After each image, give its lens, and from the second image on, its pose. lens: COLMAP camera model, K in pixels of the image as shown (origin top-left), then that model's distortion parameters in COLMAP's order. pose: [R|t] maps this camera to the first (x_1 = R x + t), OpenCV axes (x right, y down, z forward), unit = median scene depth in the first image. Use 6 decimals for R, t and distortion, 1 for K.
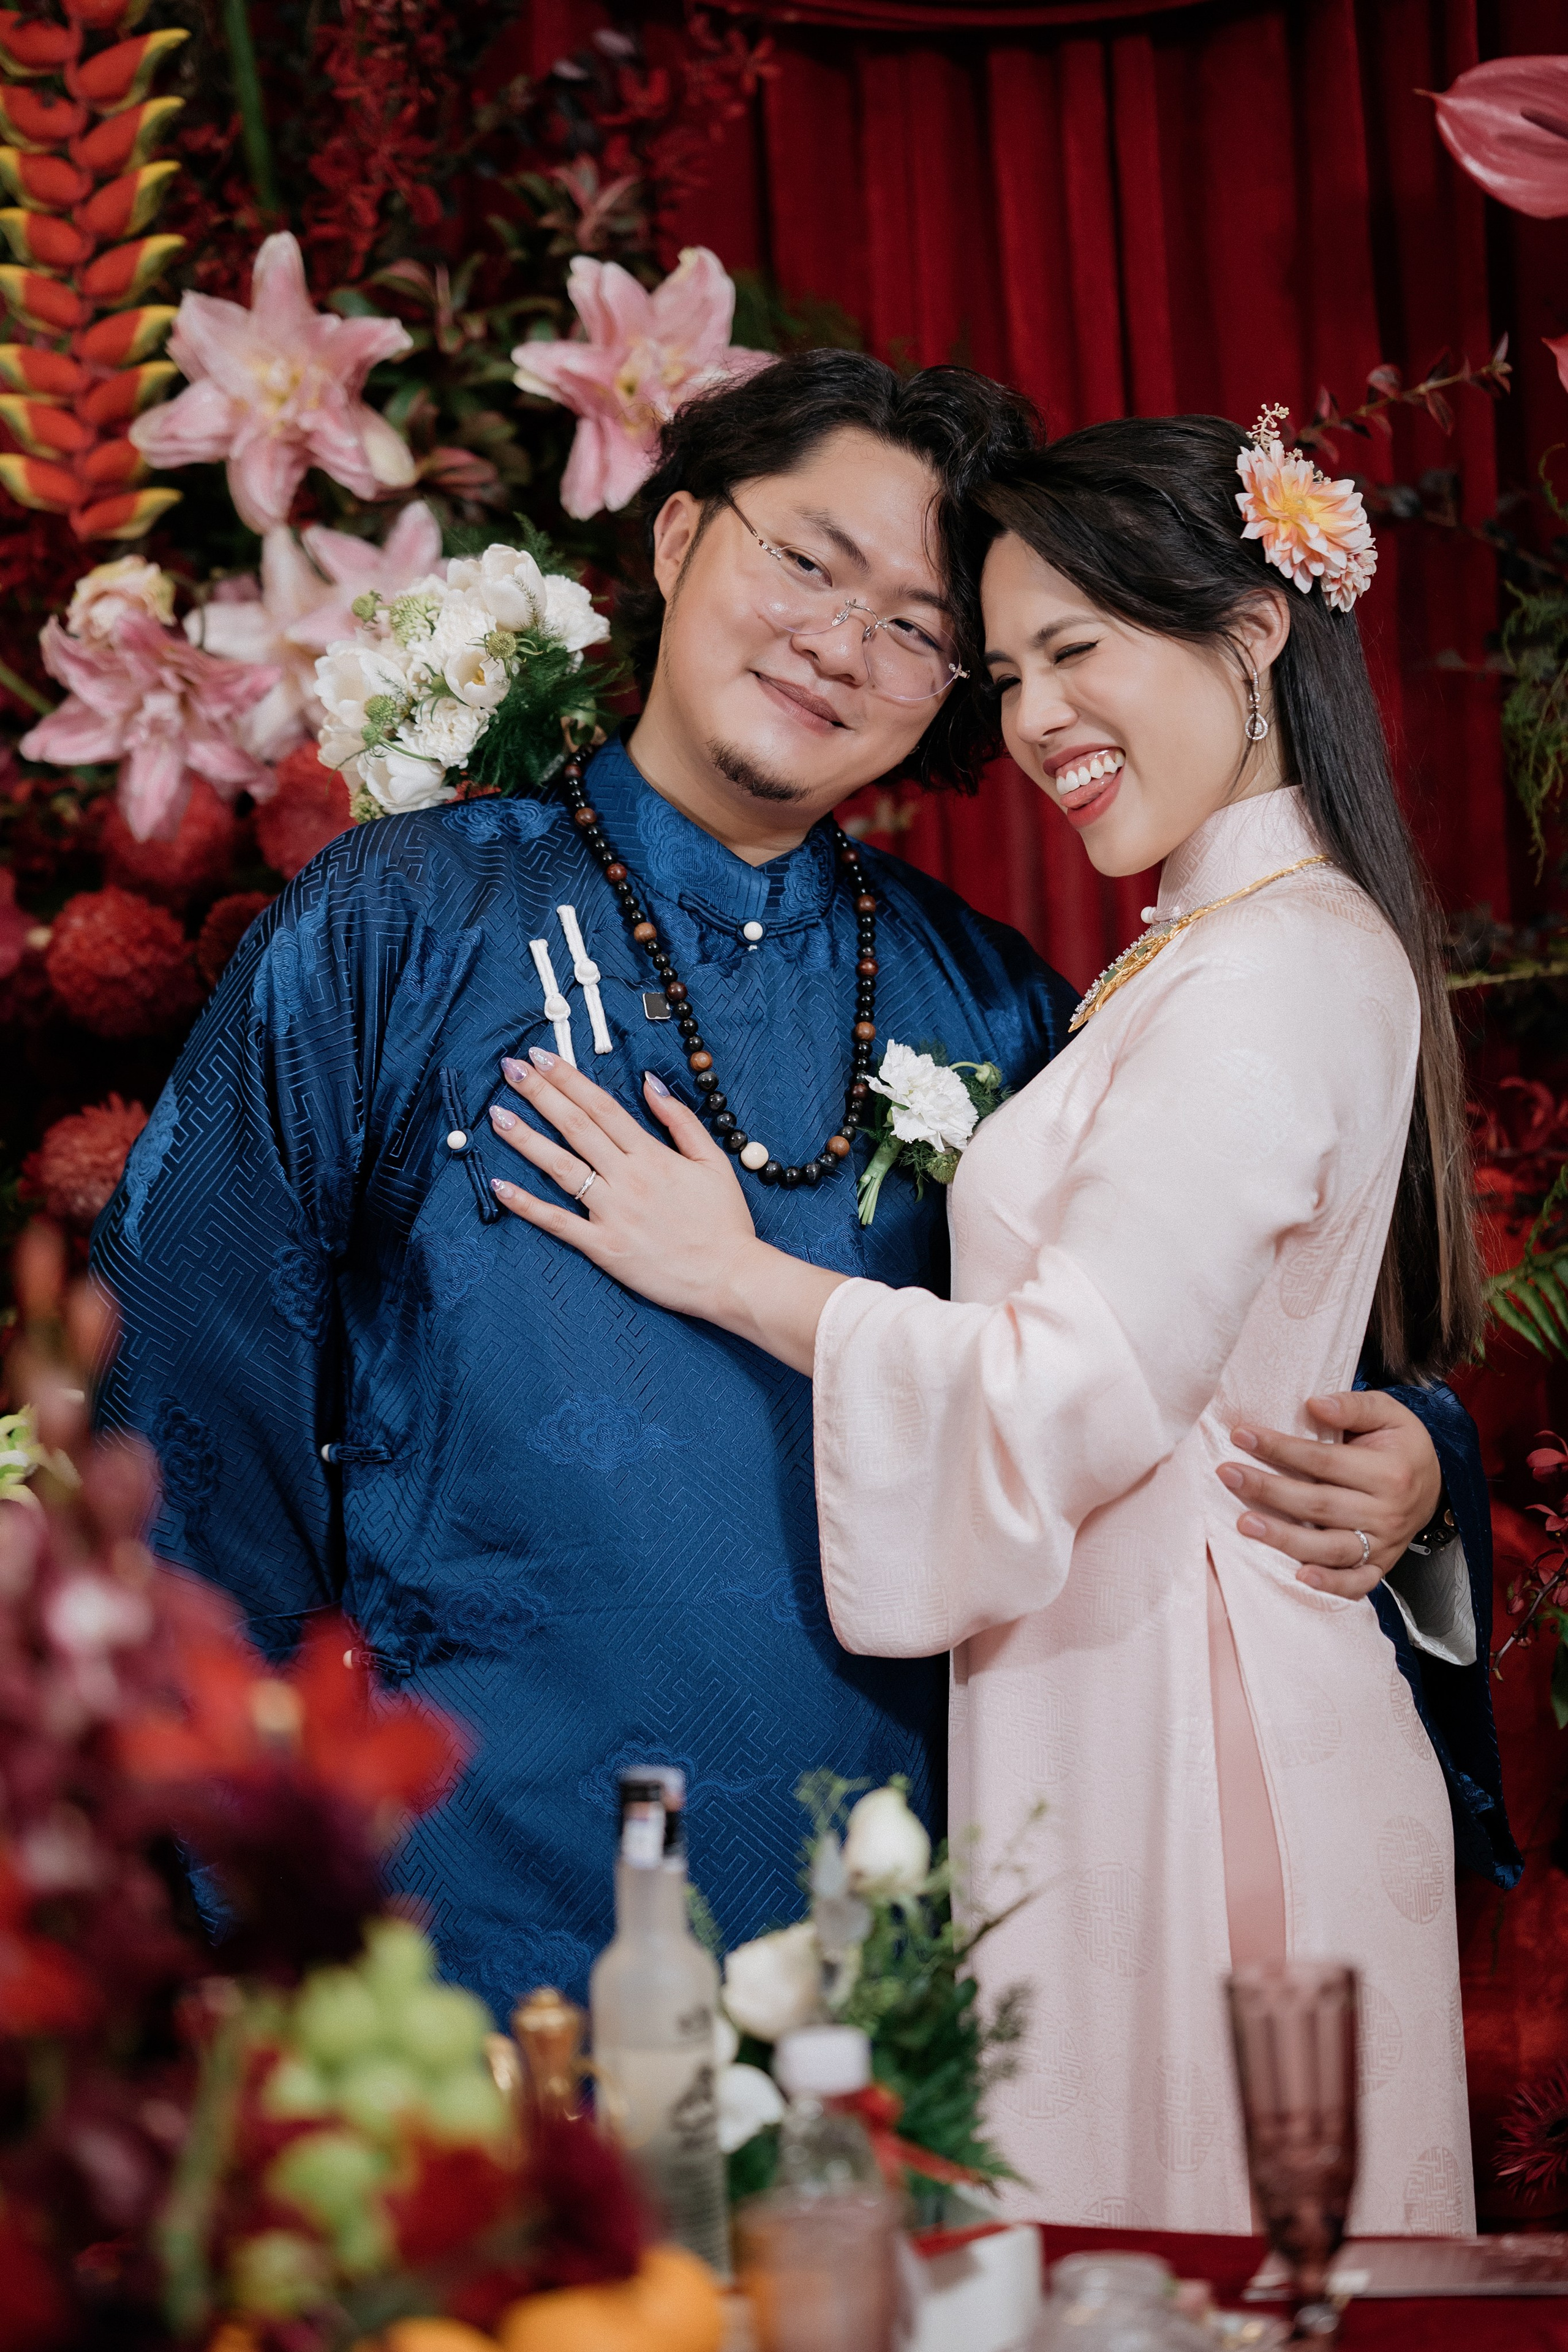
lens RADIAL K [[5587.6, 0, 747.8], [0, 5587.6, 1174.9], [0, 0, 1]] dist [0.050117, -0.105322]
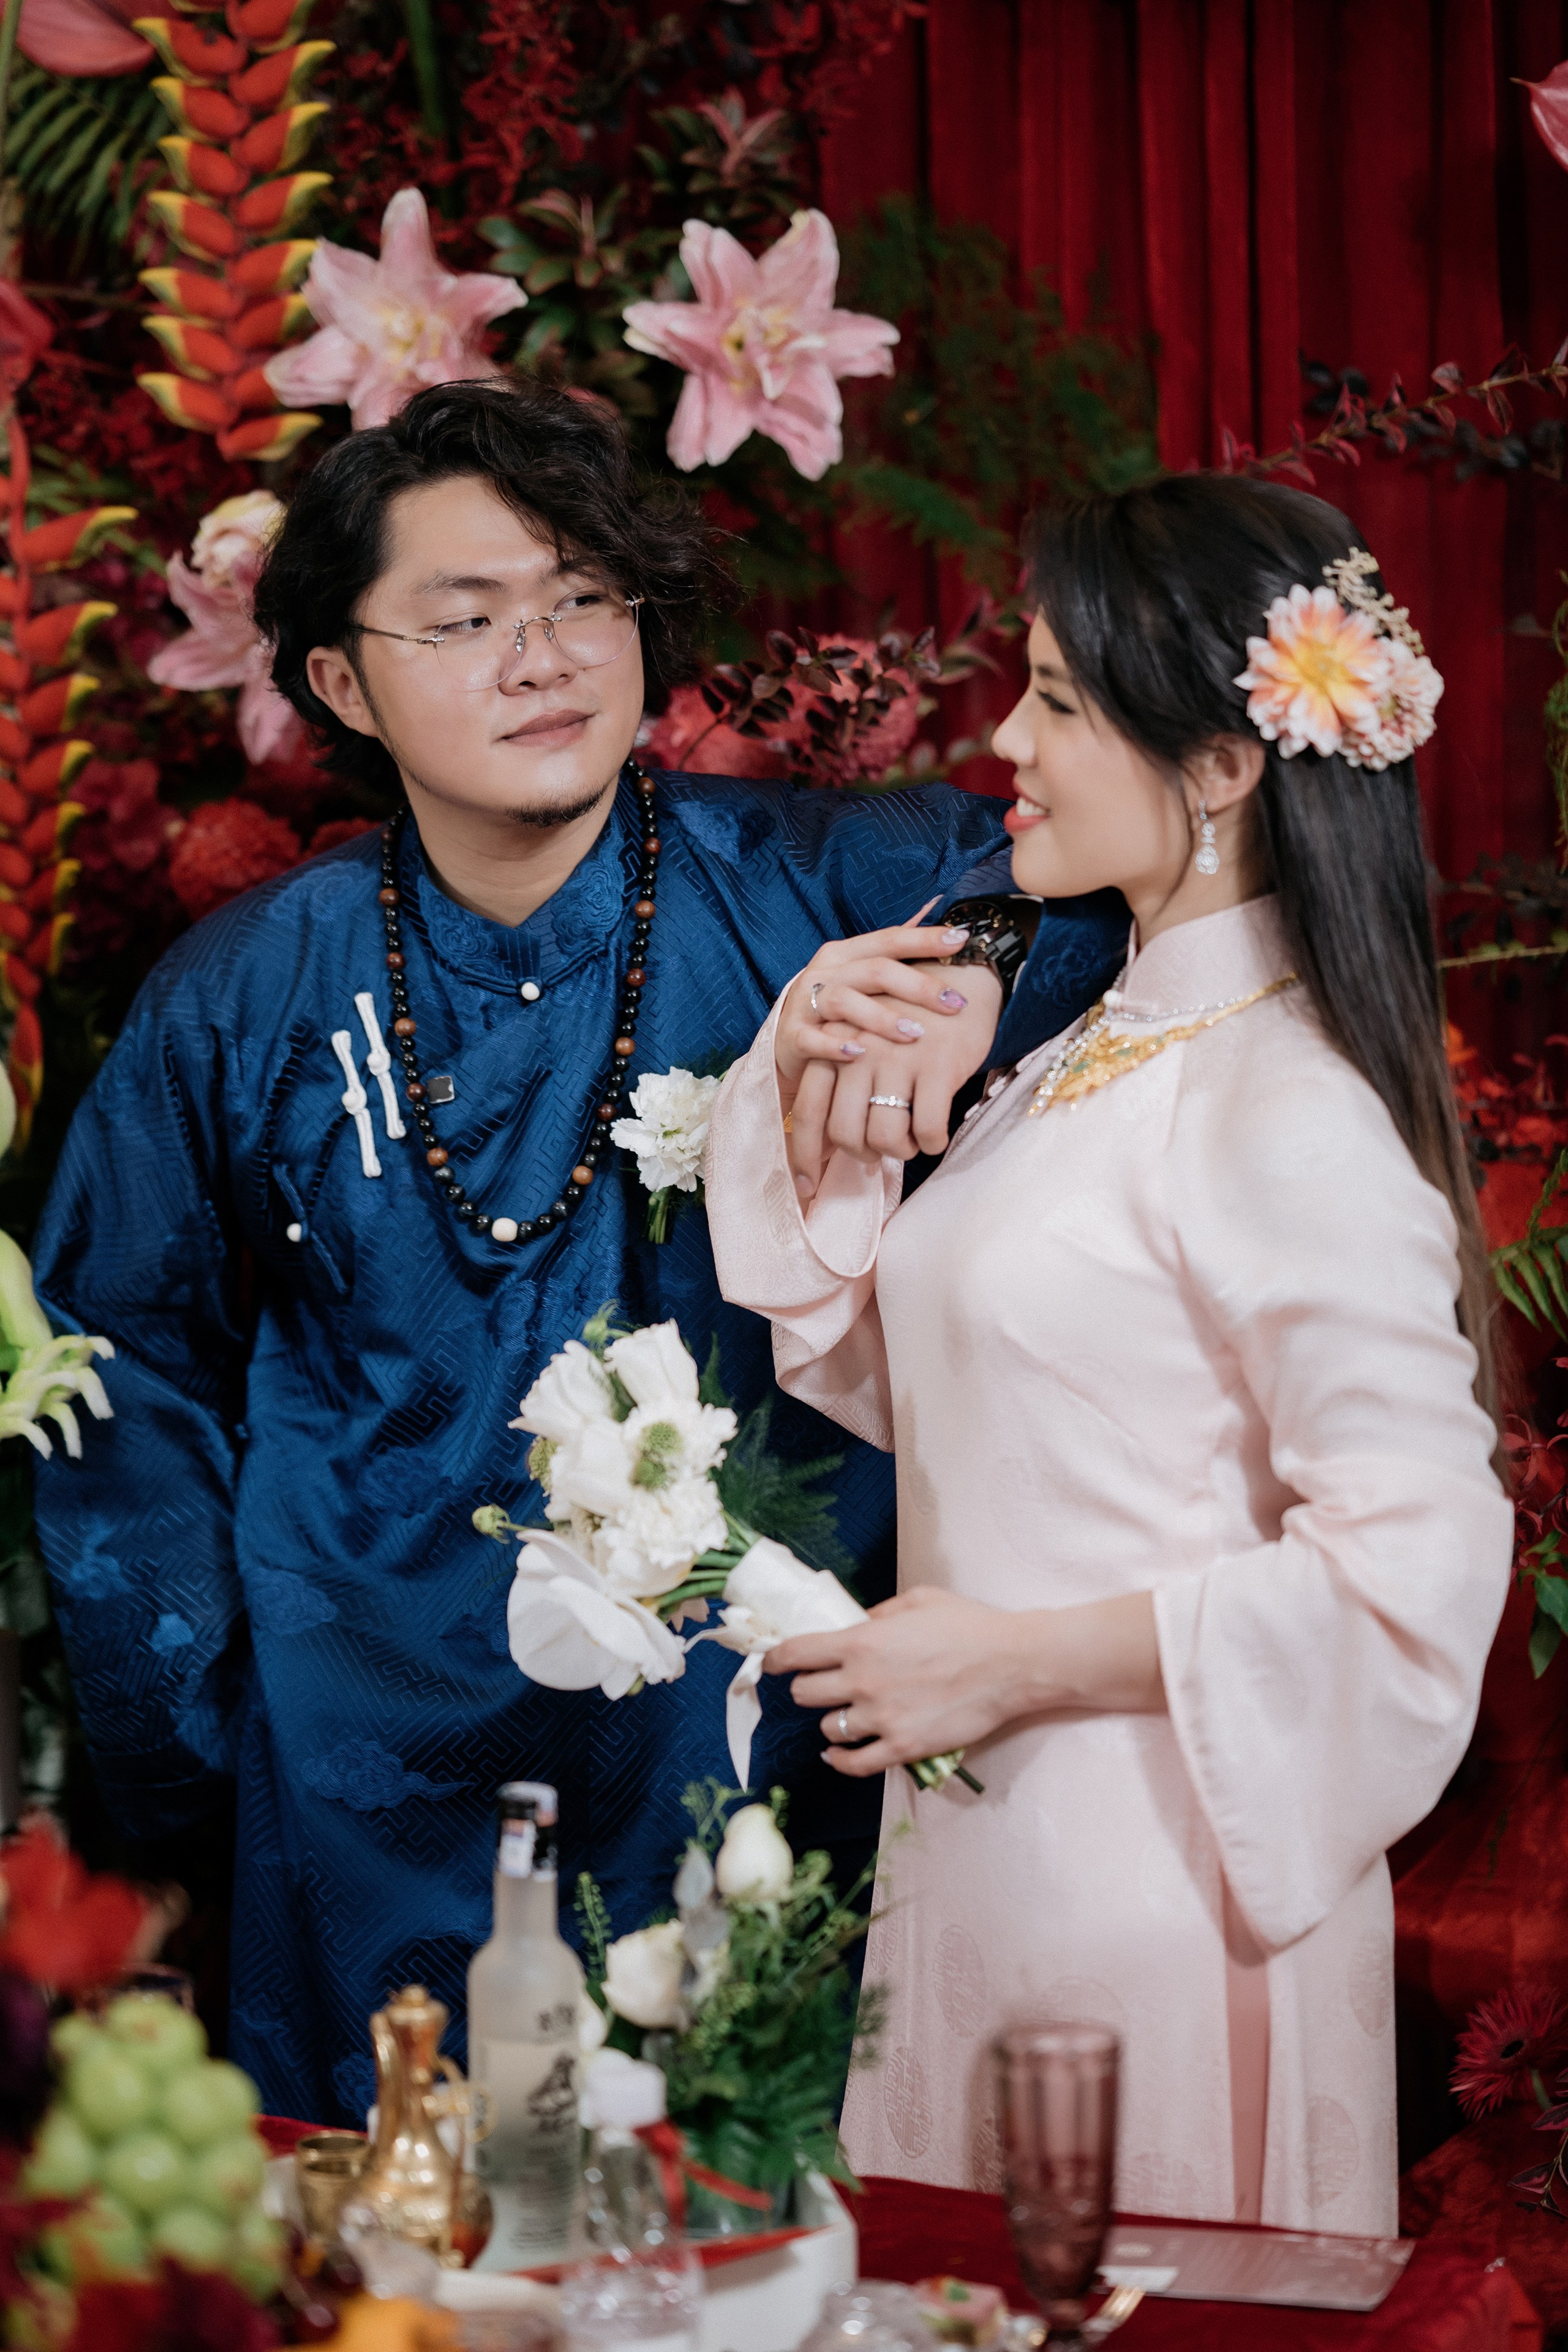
lens RADIAL K [[5576.3, 0, 784.0], [0, 5576.3, 1176.0], [0, 0, 1]] dist [0.020518, 0.018093]
pose [[0.995683, 0.049394, -0.078584, 0.078334], [-0.042868, 0.995654, 0.082674, -0.073420], [0.082326, -0.078948, 0.993474, -0.050566]]
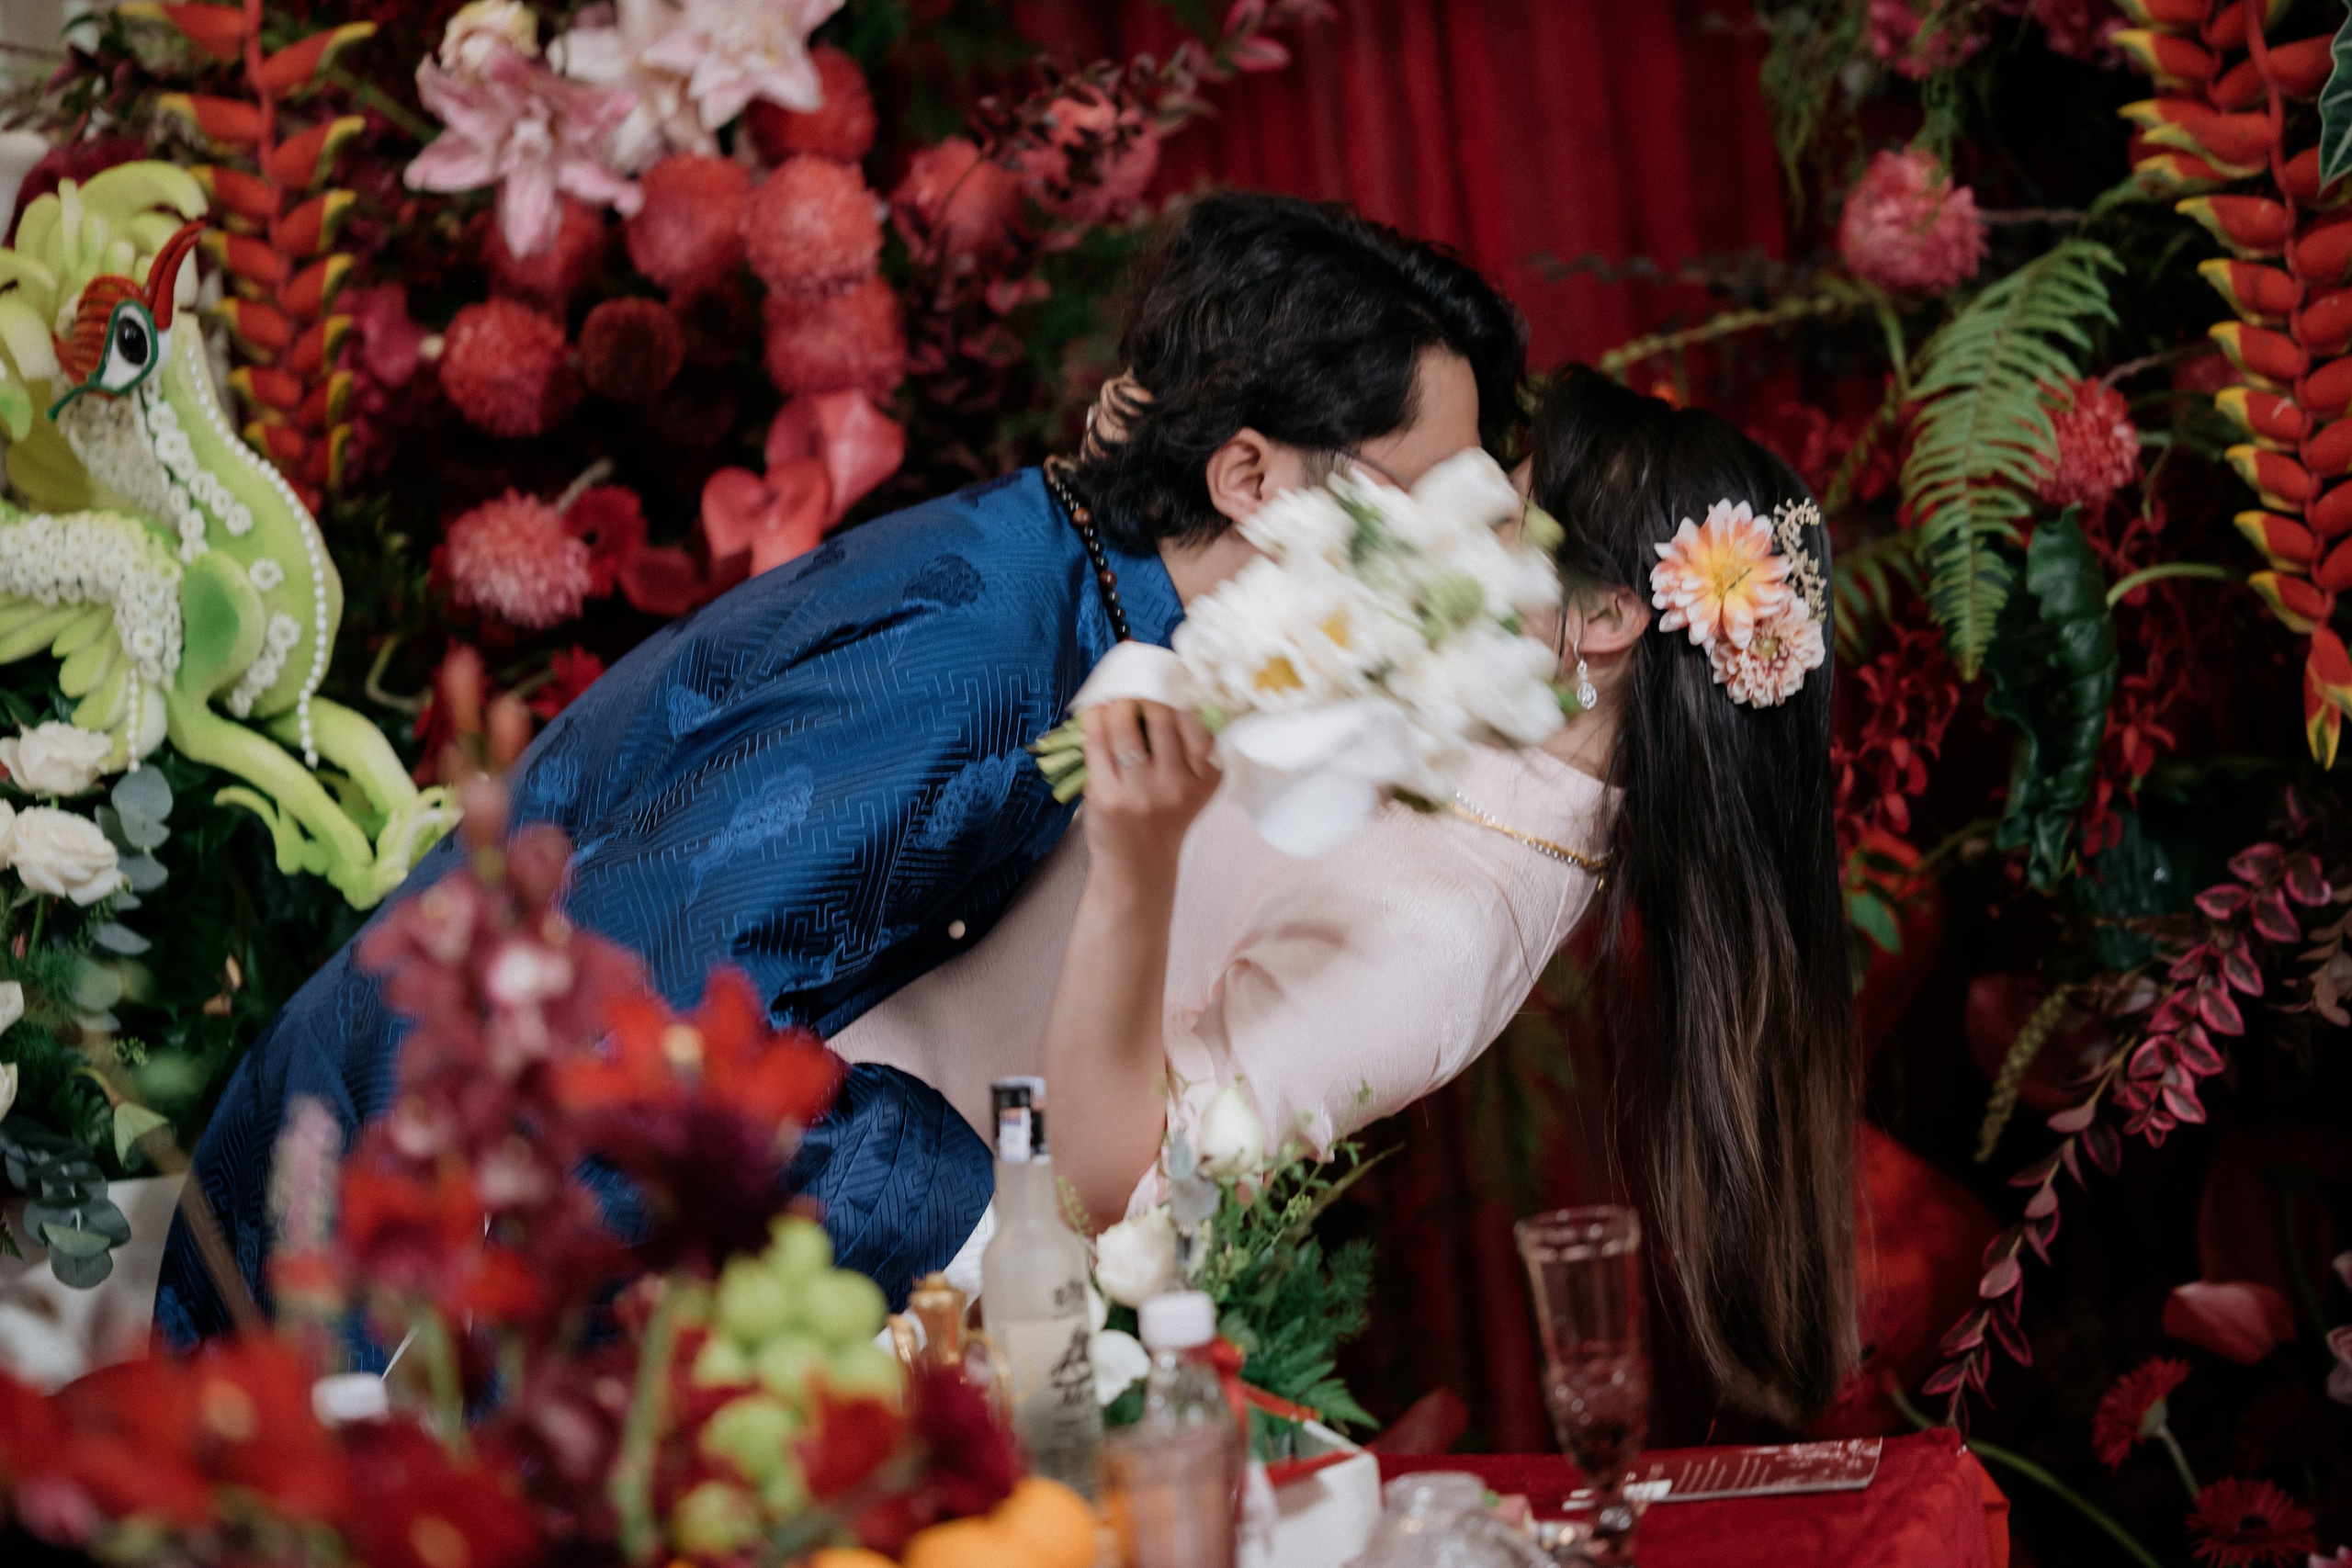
lens RADIAL K [[5575.8, 0, 1176.0], [0, 5575.8, 784.0], [0, 0, 1]] dist [0.020518, 0.018093]
pose [[0.998535, -0.053995, 0.003570, 0.009729], [0.053722, 0.997075, 0.054367, -0.009402], [-0.006495, -0.054095, 0.998515, -0.092578]]
